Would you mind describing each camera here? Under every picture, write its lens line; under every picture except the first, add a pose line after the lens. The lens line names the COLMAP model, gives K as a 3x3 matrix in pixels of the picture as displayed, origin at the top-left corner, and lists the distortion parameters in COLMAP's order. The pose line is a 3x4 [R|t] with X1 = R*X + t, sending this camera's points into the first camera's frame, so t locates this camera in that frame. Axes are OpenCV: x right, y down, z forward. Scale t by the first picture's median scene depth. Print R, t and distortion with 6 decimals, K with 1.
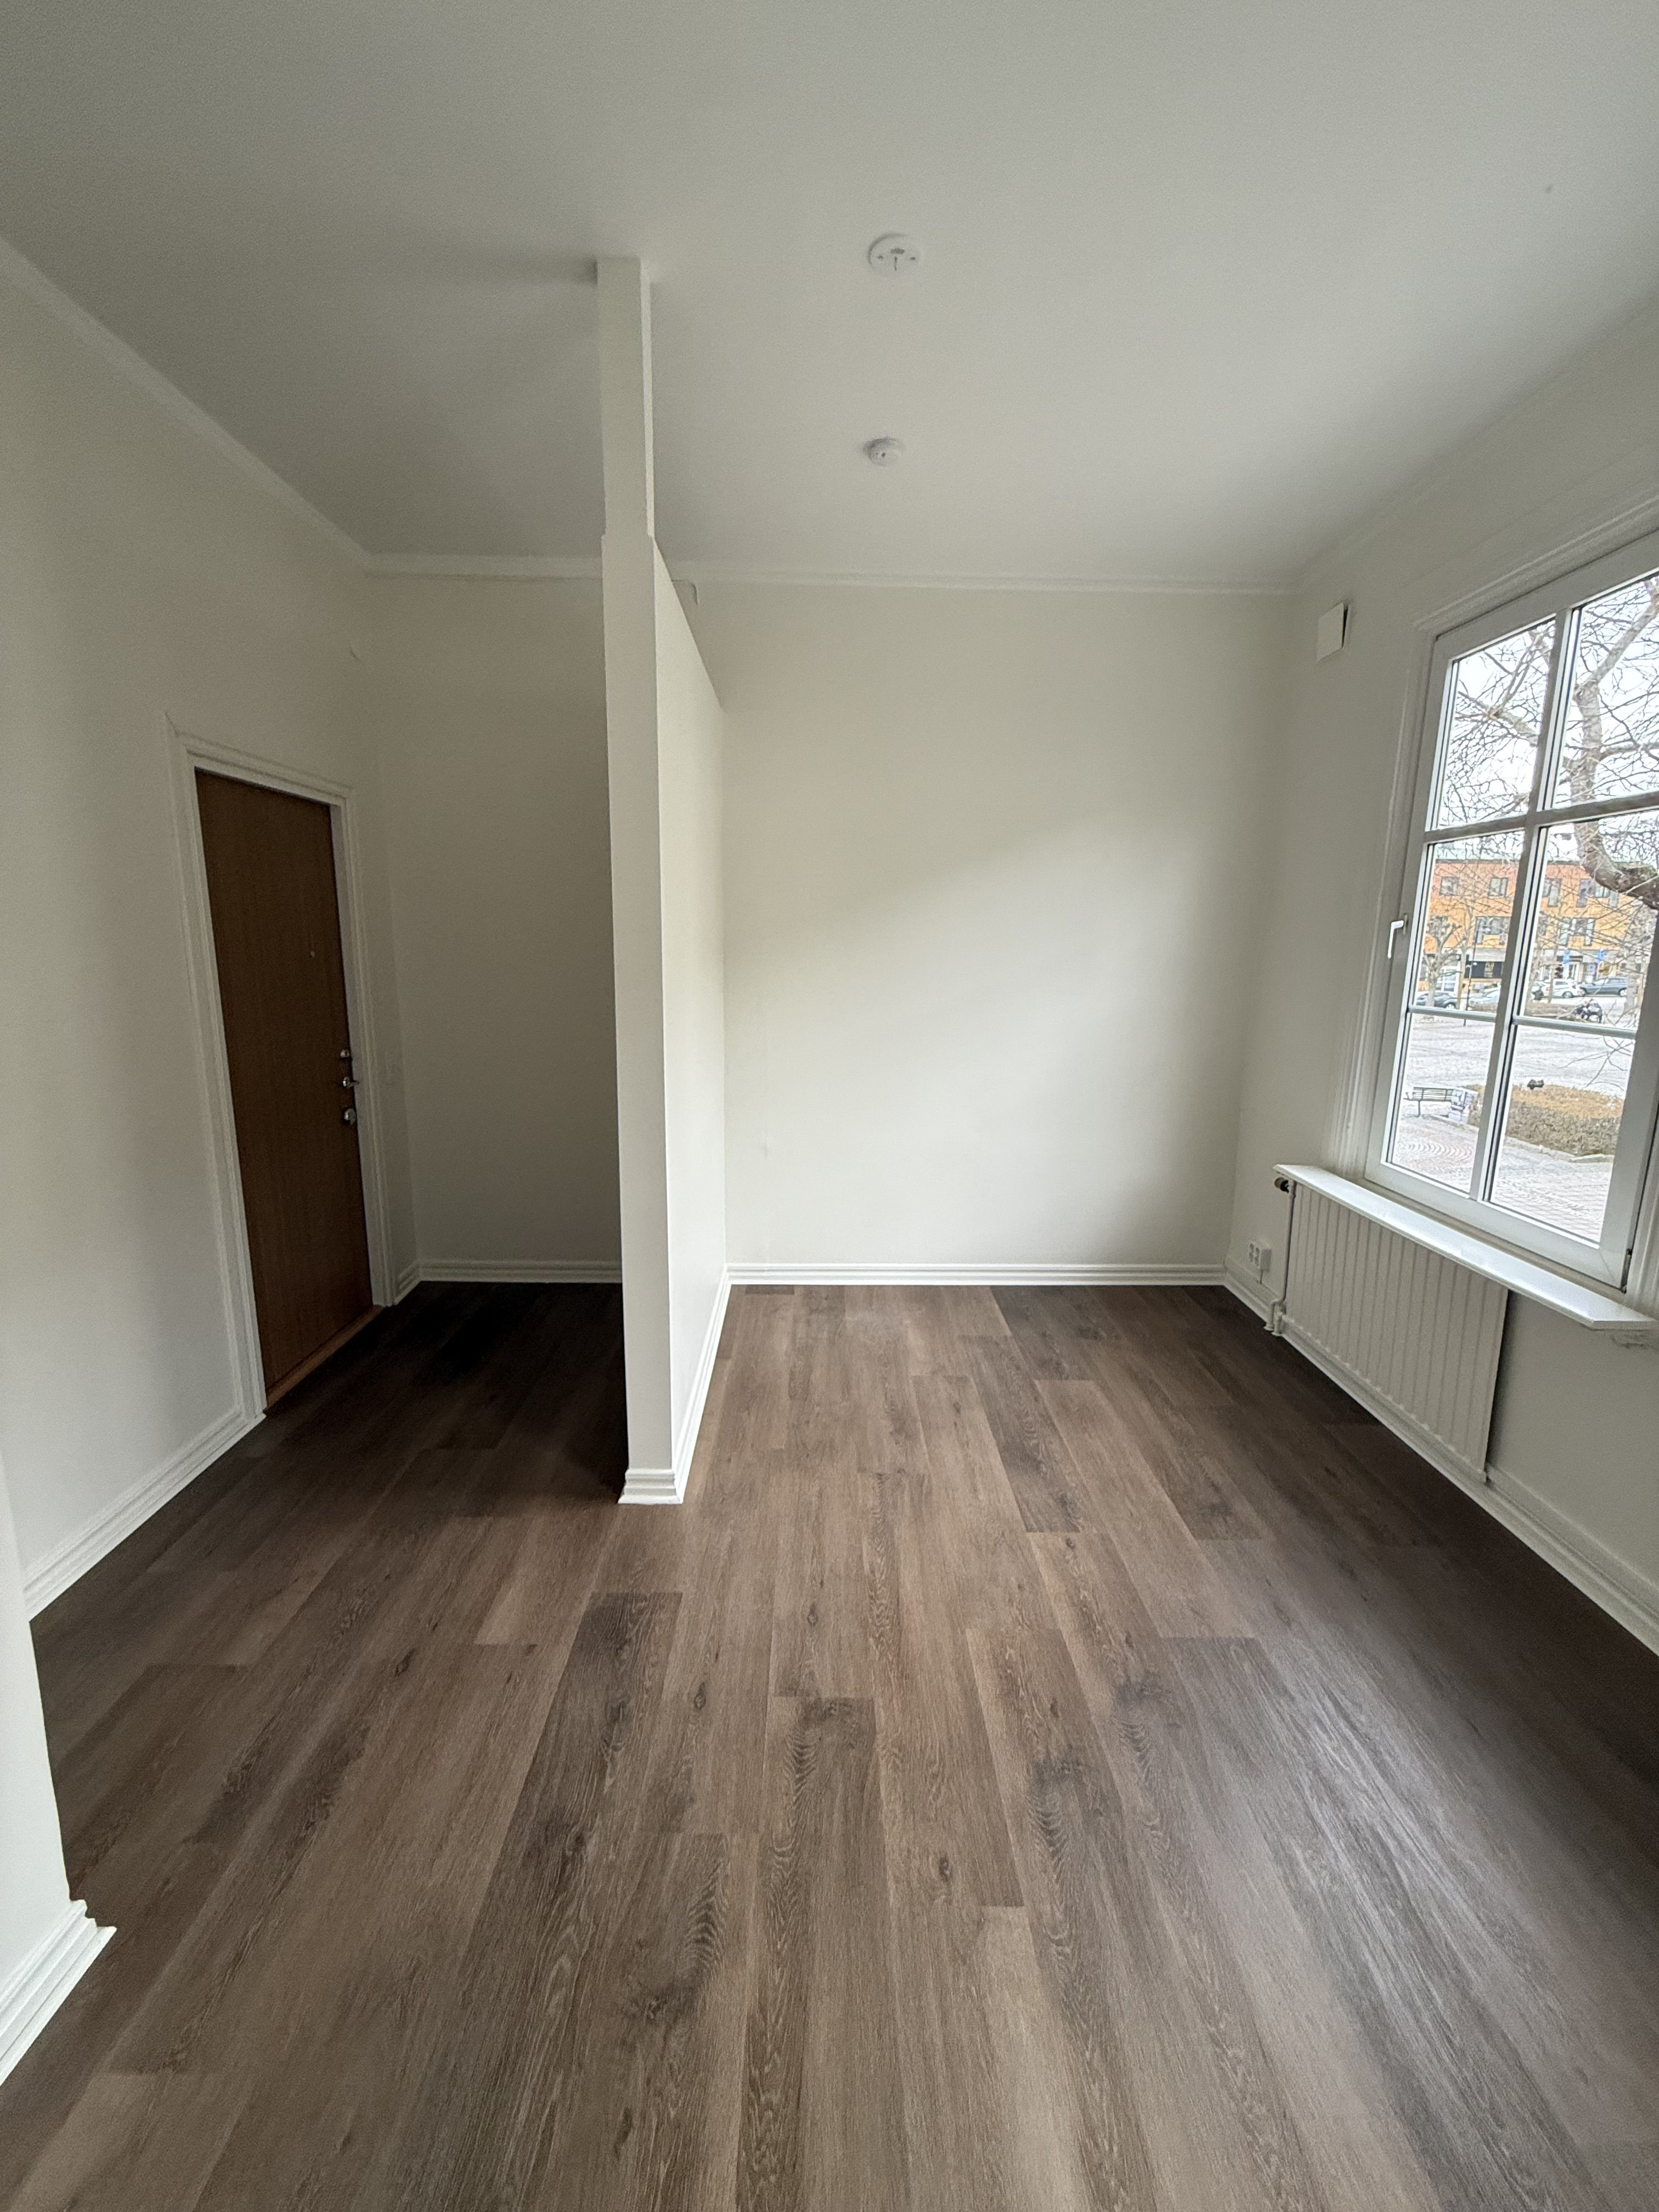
lens RADIAL K [[878.5, 0, 828.6], [0, 878.5, 1096.2], [0, 0, 1]] dist [0.001147, 0.000010]
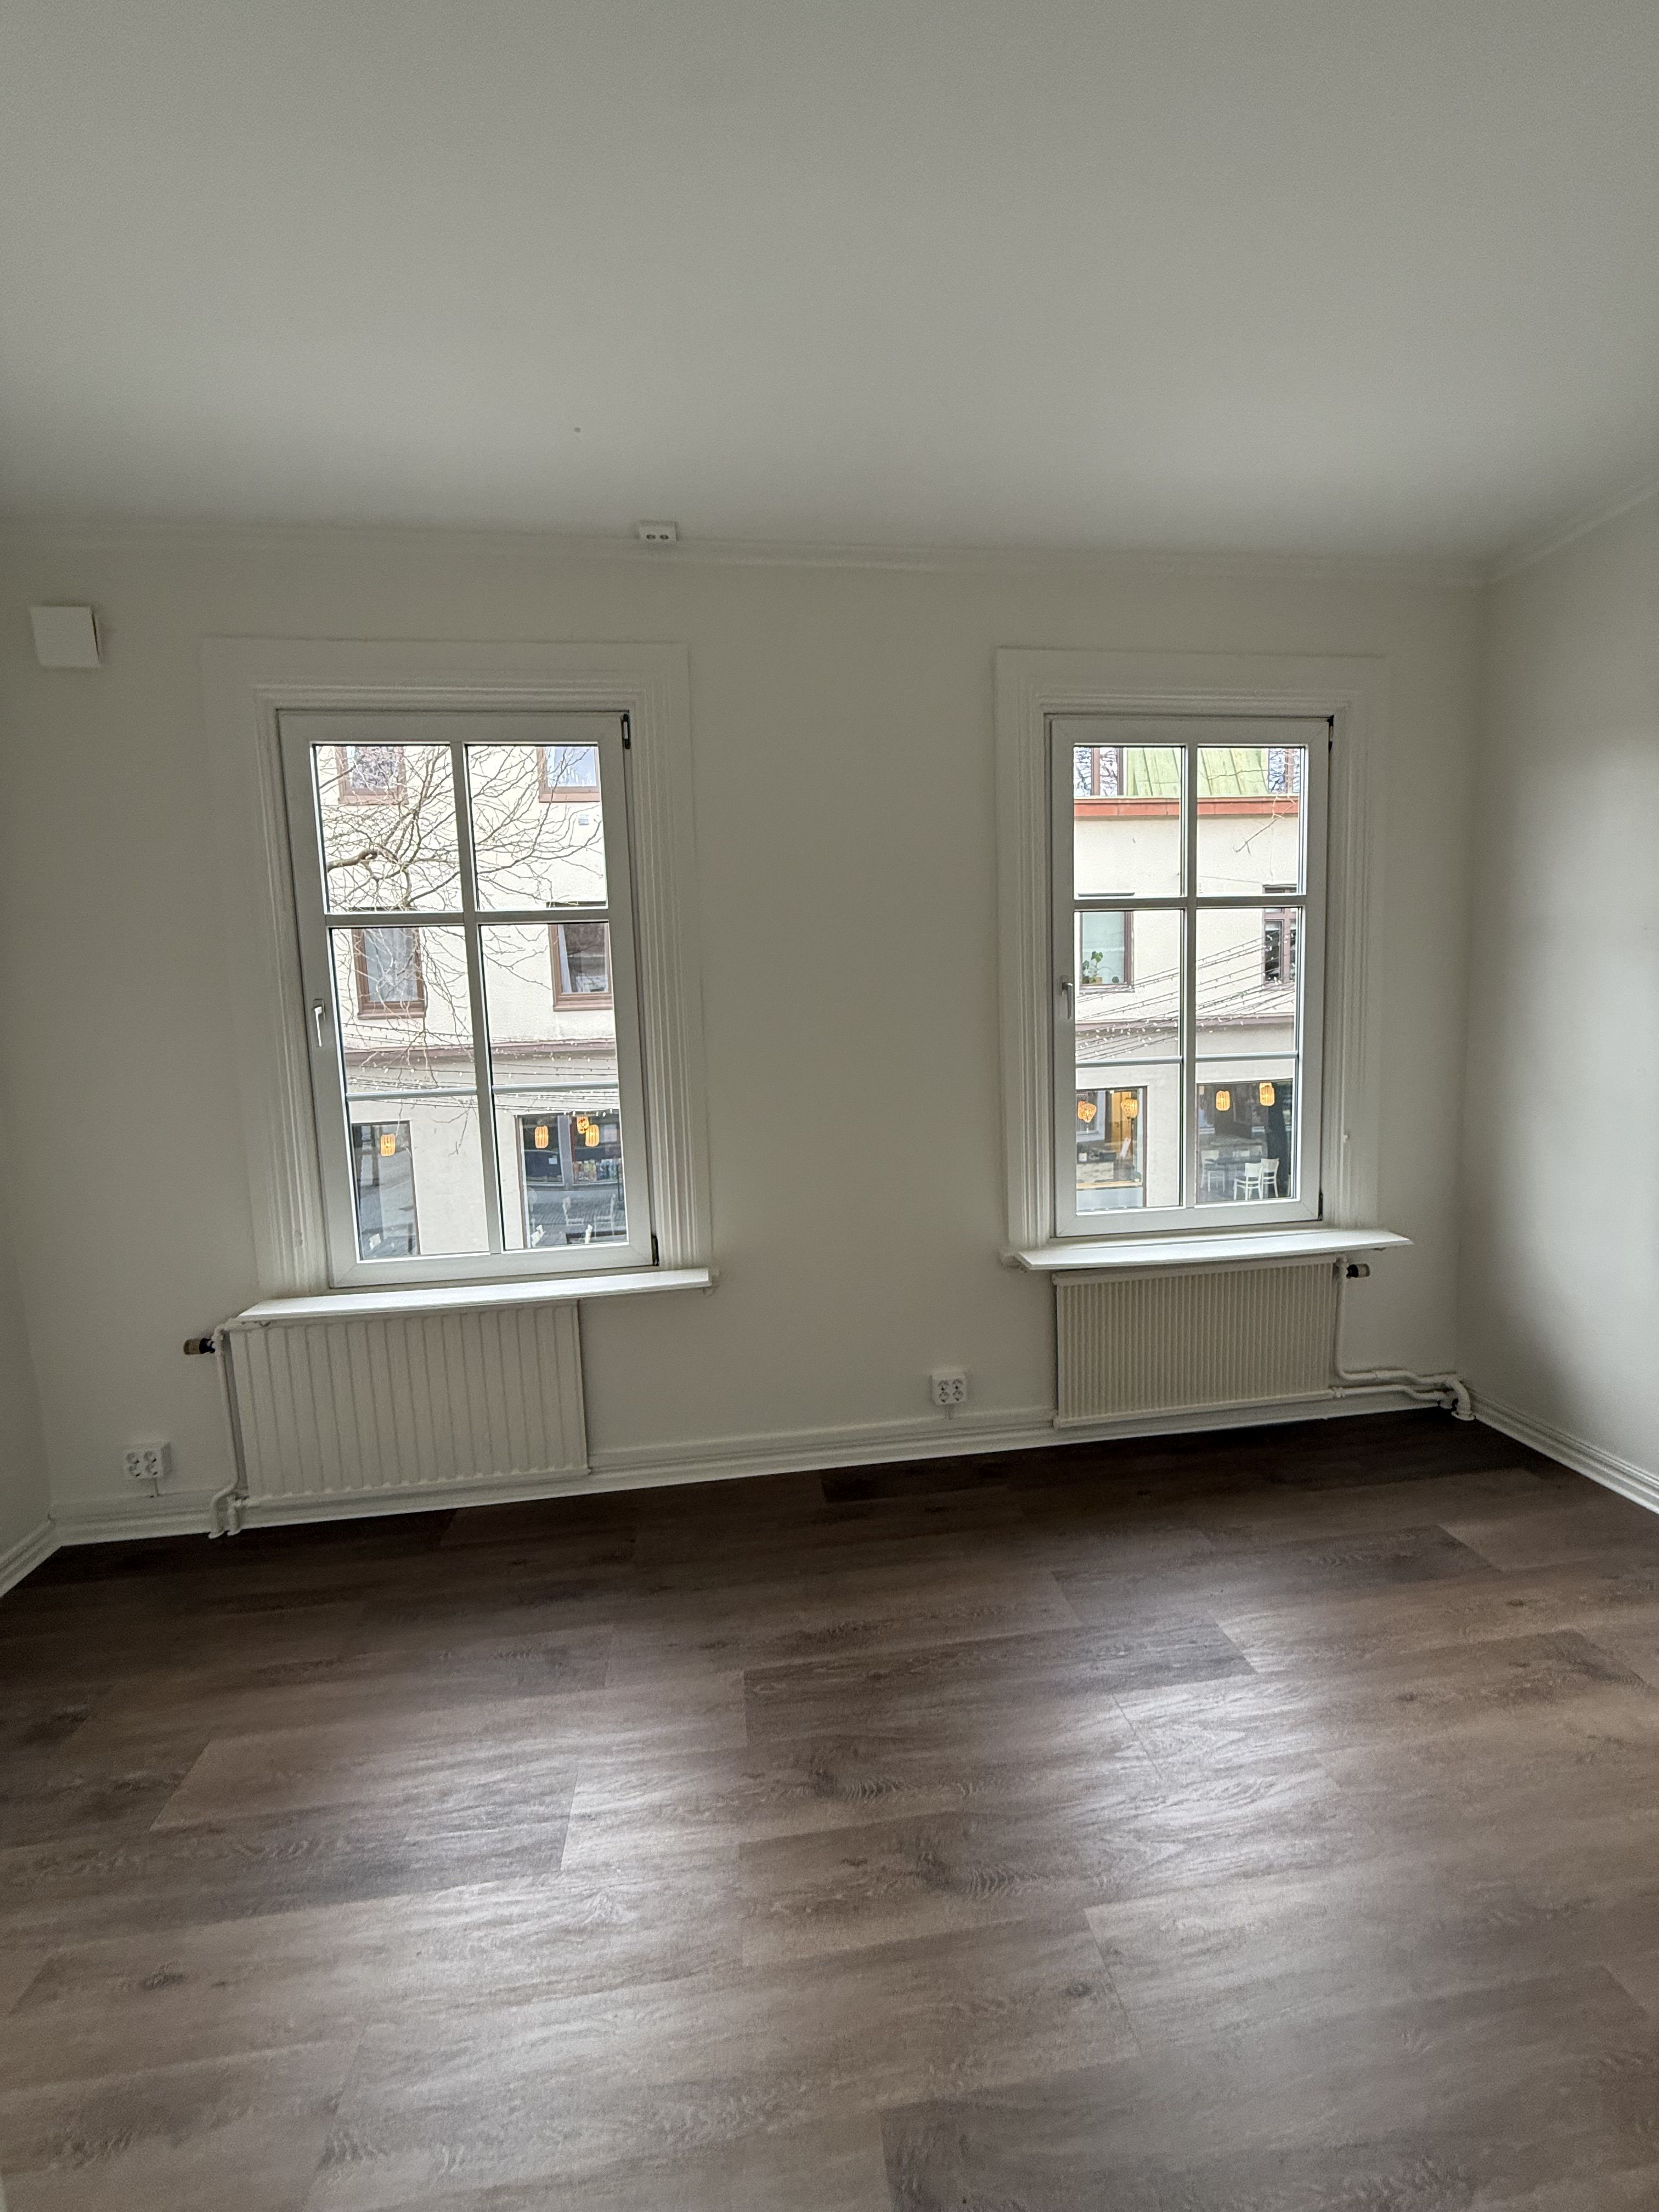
lens RADIAL K [[878.5, 0, 828.6], [0, 878.5, 1096.2], [0, 0, 1]] dist [0.001147, 0.000010]
pose [[-0.109549, -0.112878, 0.987551, -0.398088], [0.210806, 0.968291, 0.134061, -0.140326], [-0.971370, 0.222868, -0.082280, 0.677307]]
